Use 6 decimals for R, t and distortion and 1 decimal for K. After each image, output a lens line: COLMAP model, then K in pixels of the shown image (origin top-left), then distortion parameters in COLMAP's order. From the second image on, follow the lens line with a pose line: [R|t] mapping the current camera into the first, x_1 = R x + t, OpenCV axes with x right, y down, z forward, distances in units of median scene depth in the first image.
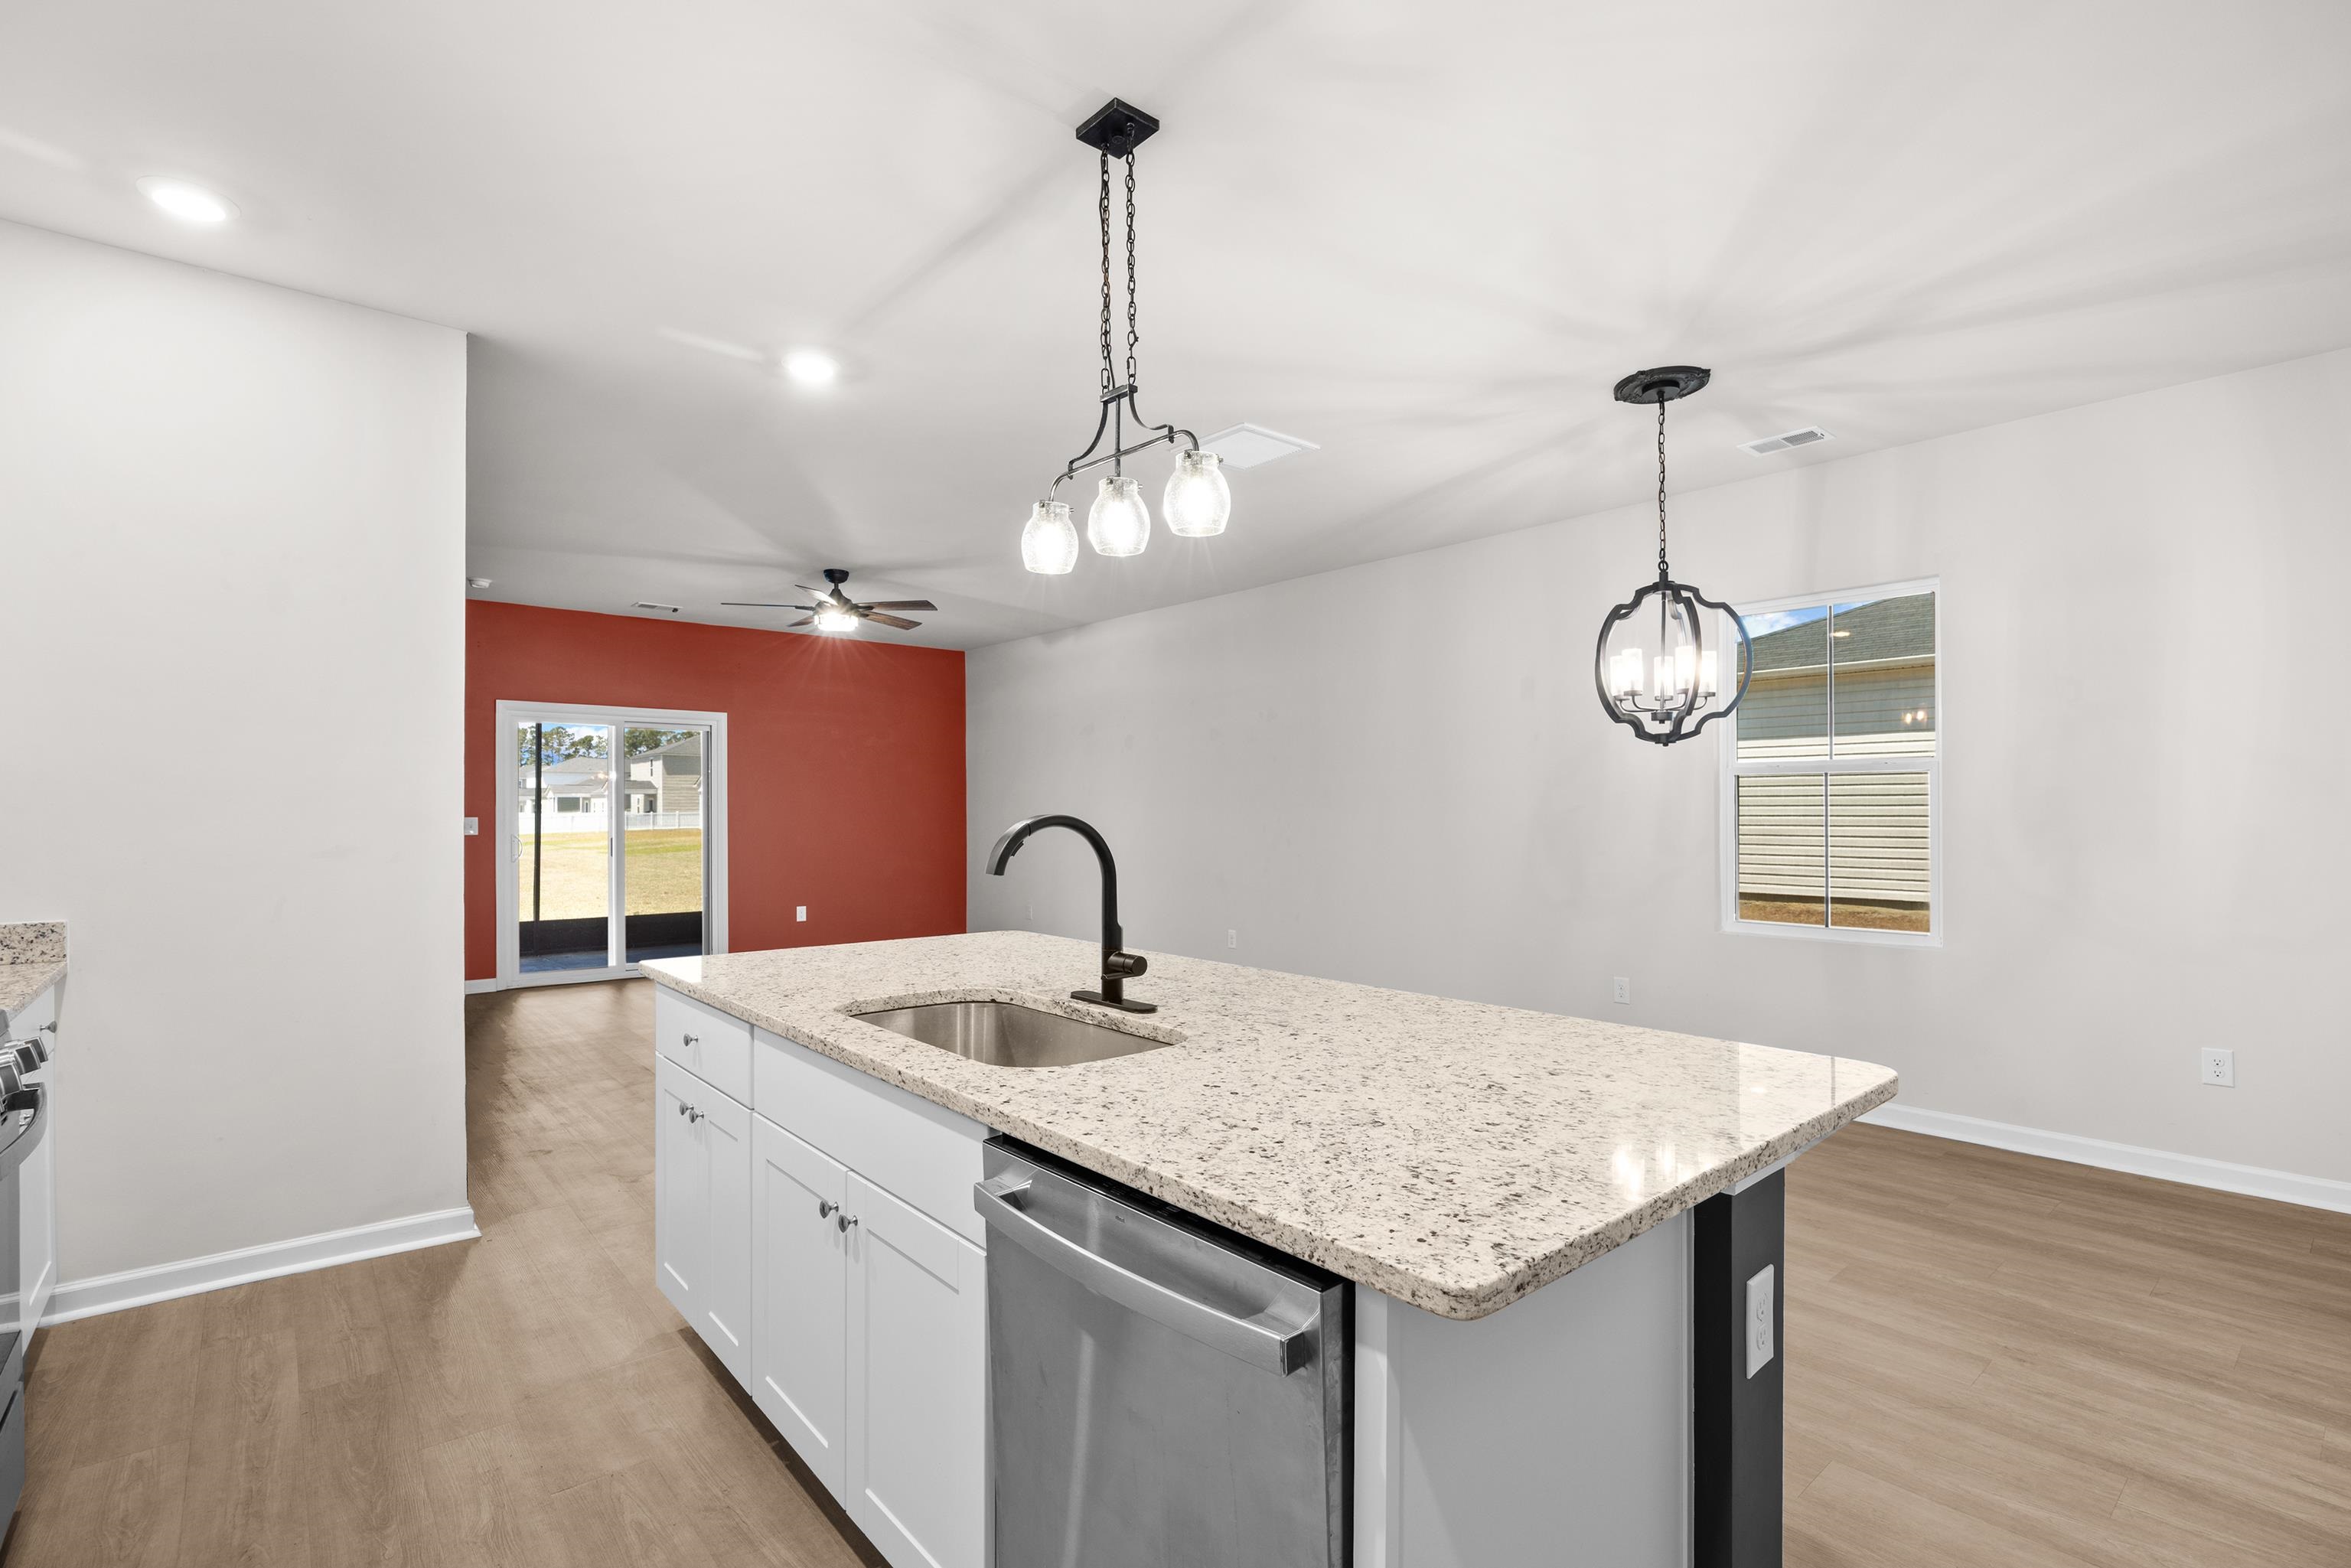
lens RADIAL K [[1081.3, 0, 1186.9], [0, 1081.3, 803.1], [0, 0, 1]] dist [-0.013867, 0.000691]
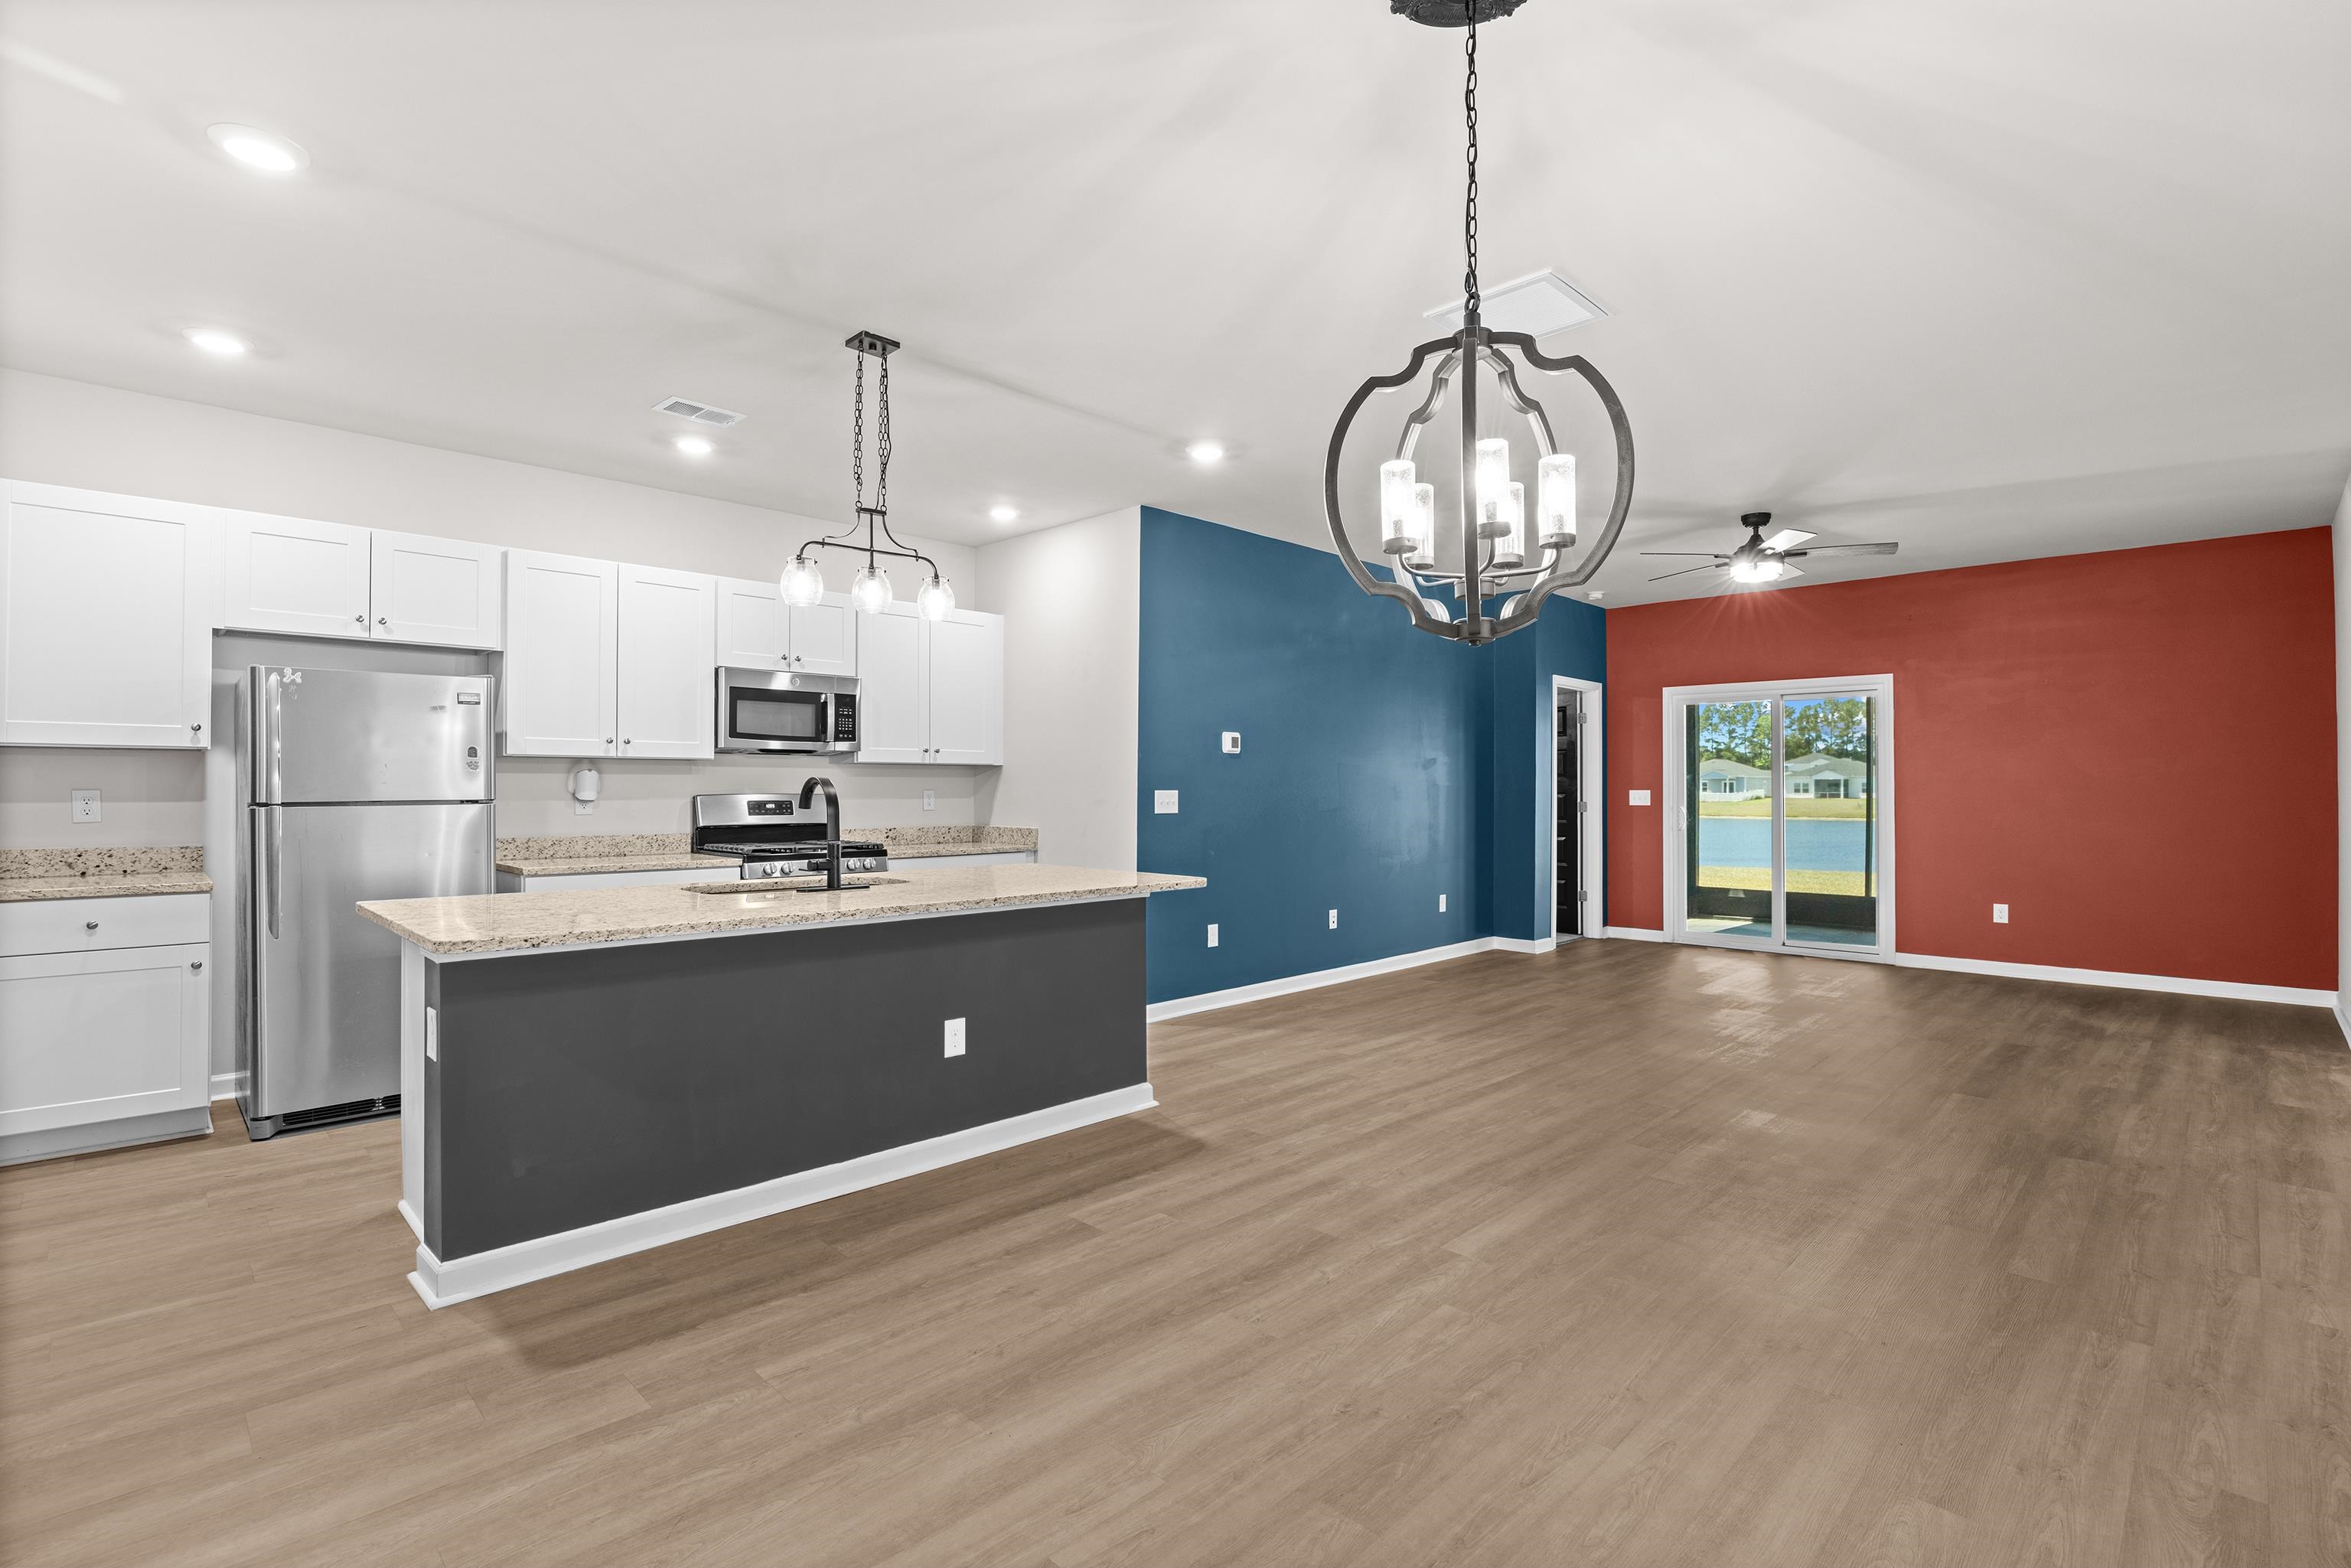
lens RADIAL K [[1081.3, 0, 1173.8], [0, 1081.3, 785.8], [0, 0, 1]] dist [-0.013867, 0.000691]
pose [[0.059030, -0.001200, -0.998255, 0.440356], [0.004233, 0.999991, -0.000952, 0.006279], [0.998247, -0.004169, 0.059035, 0.382560]]
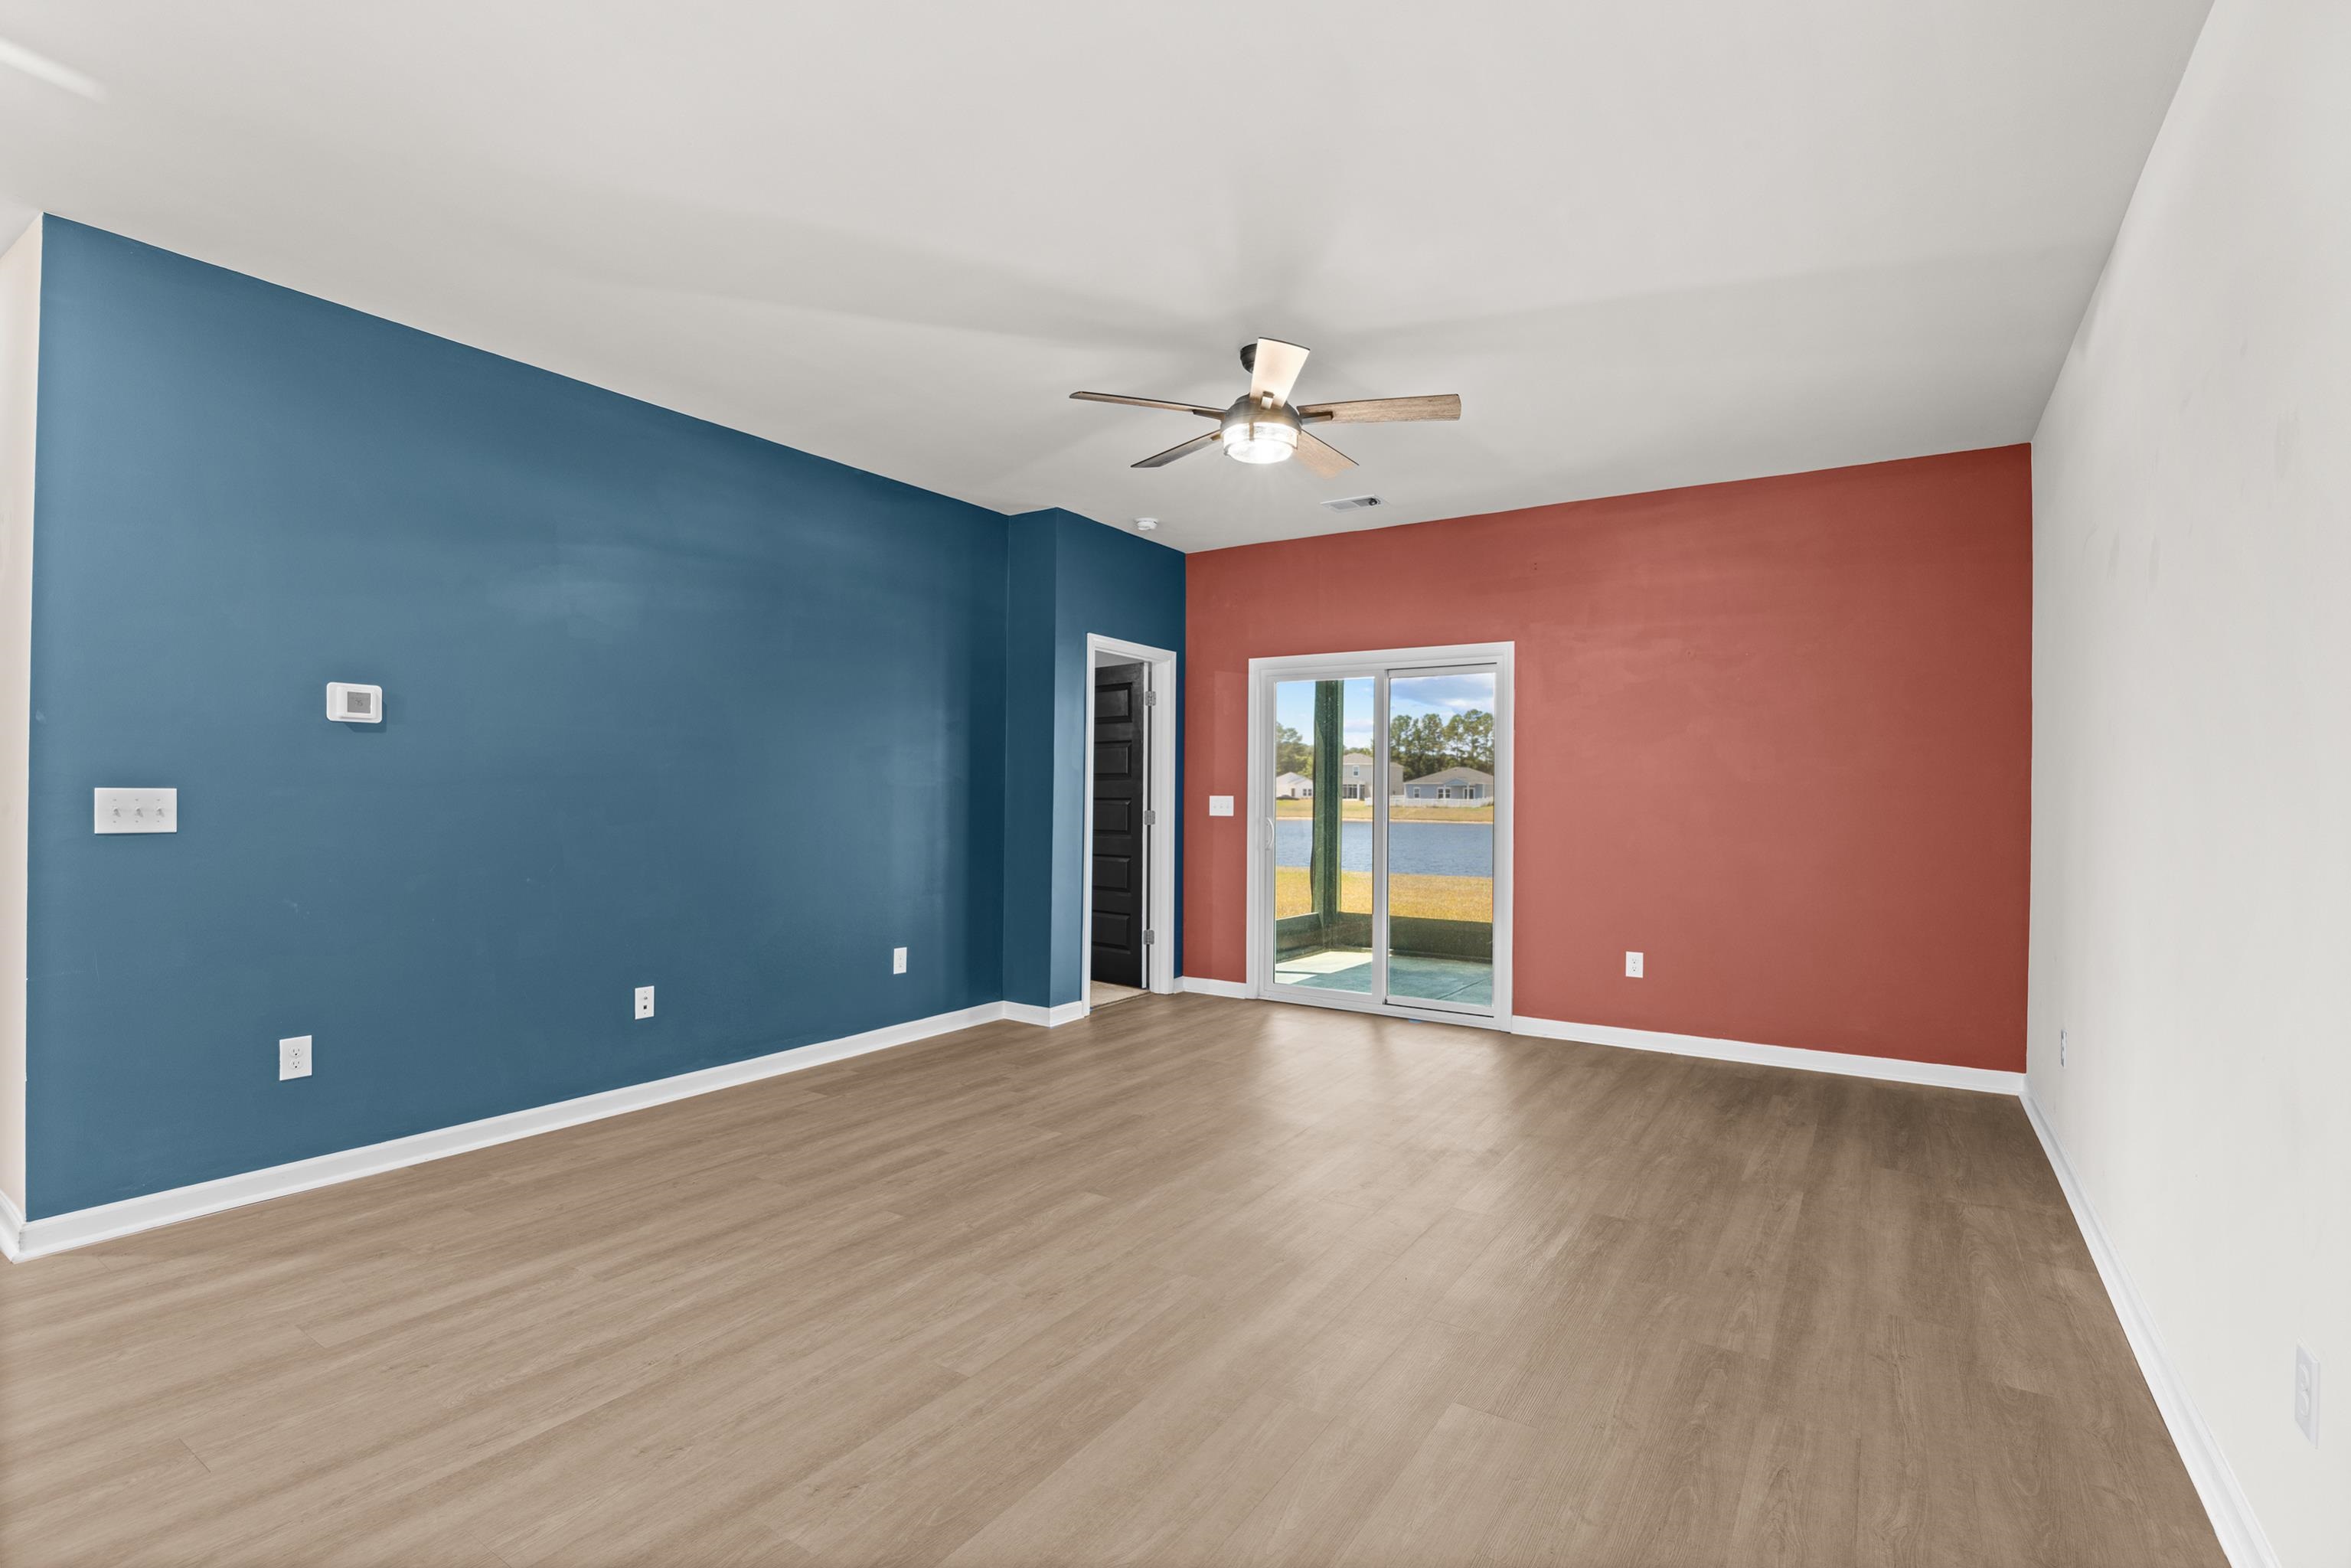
lens RADIAL K [[1081.4, 0, 1175.8], [0, 1081.4, 807.8], [0, 0, 1]] dist [-0.013867, 0.000691]
pose [[0.259538, 0.017042, -0.965582, 0.163620], [-0.004425, 0.999855, 0.016458, 0.007677], [0.965723, 0.000001, 0.259576, 0.669958]]
